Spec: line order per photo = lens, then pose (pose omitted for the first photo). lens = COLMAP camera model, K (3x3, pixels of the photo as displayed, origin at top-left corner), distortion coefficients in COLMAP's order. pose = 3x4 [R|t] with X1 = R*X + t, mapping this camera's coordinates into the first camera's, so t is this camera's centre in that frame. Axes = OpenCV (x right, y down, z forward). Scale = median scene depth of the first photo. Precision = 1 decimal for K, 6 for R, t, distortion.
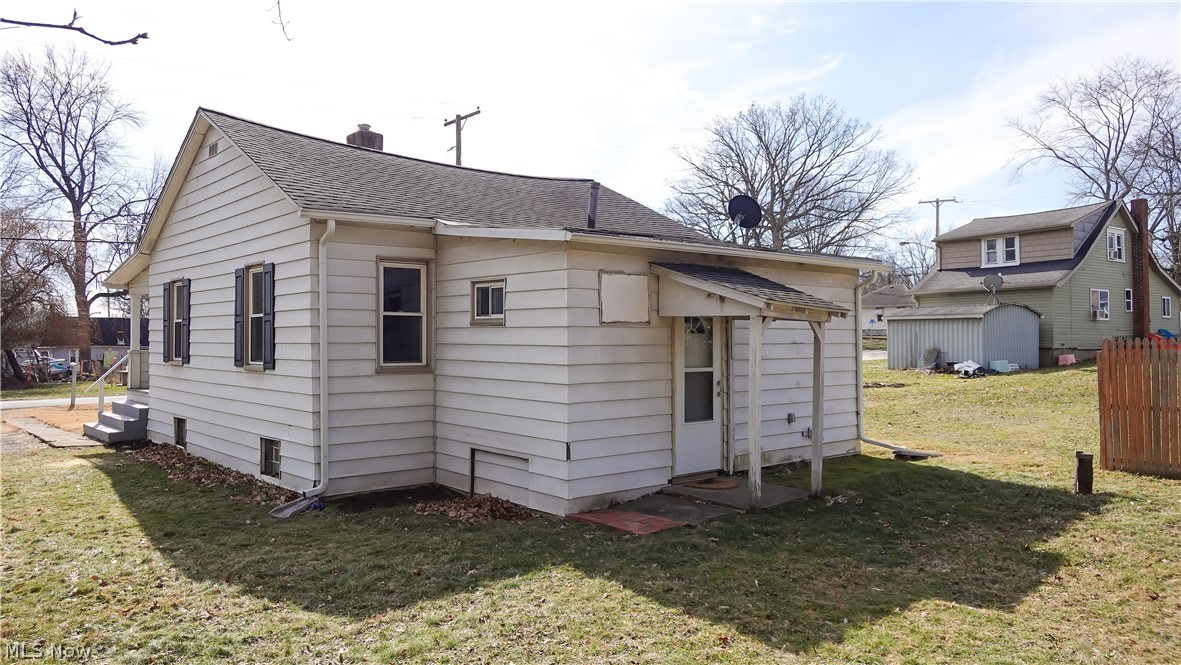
lens RADIAL K [[834.7, 0, 602.5], [0, 834.7, 328.7], [0, 0, 1]] dist [0.007877, -0.005924]
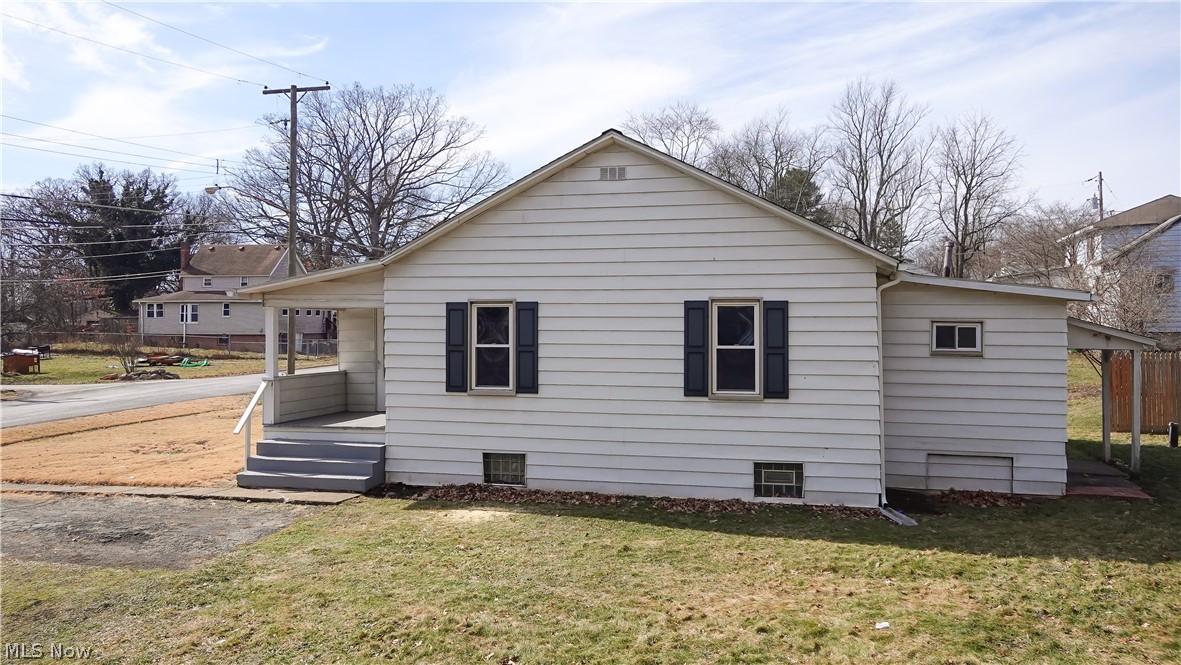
lens RADIAL K [[834.7, 0, 598.8], [0, 834.7, 329.8], [0, 0, 1]] dist [0.007877, -0.005924]
pose [[0.812474, -0.006563, 0.582961, -1.302289], [-0.008795, 0.999685, 0.023512, -0.068533], [-0.582931, -0.024230, 0.812160, 0.282232]]
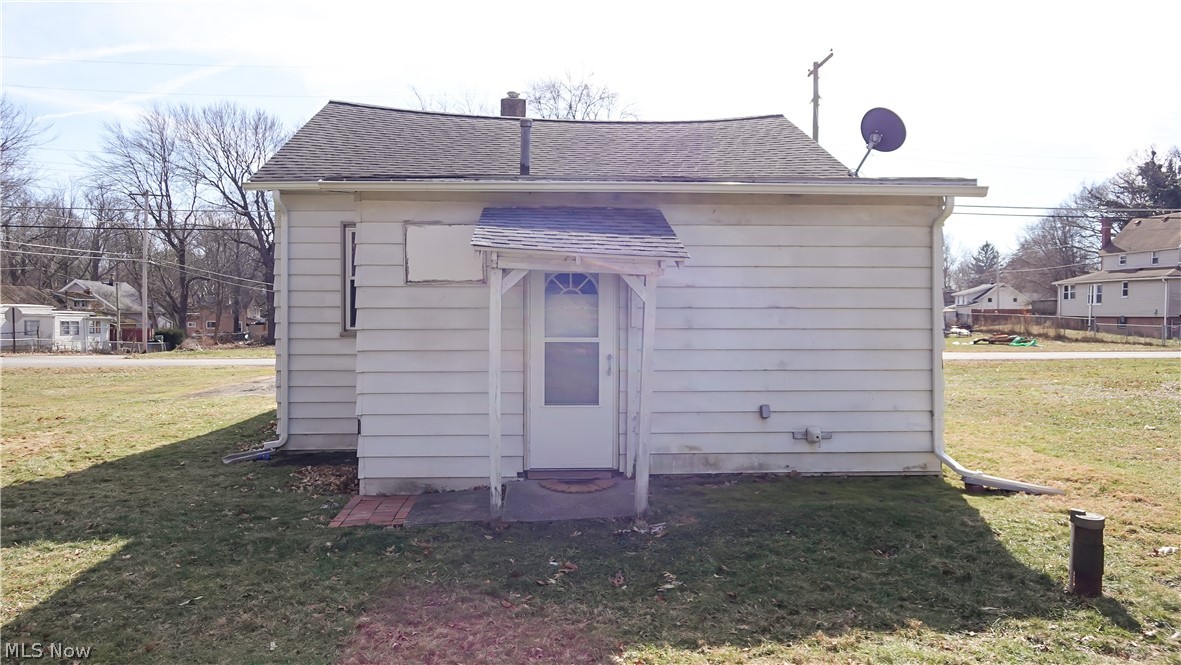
lens RADIAL K [[834.7, 0, 595.8], [0, 834.7, 322.4], [0, 0, 1]] dist [0.007877, -0.005924]
pose [[0.791365, 0.009183, -0.611275, 0.603944], [0.006660, 0.999698, 0.023641, 0.013659], [0.611307, -0.022779, 0.791065, 0.378536]]
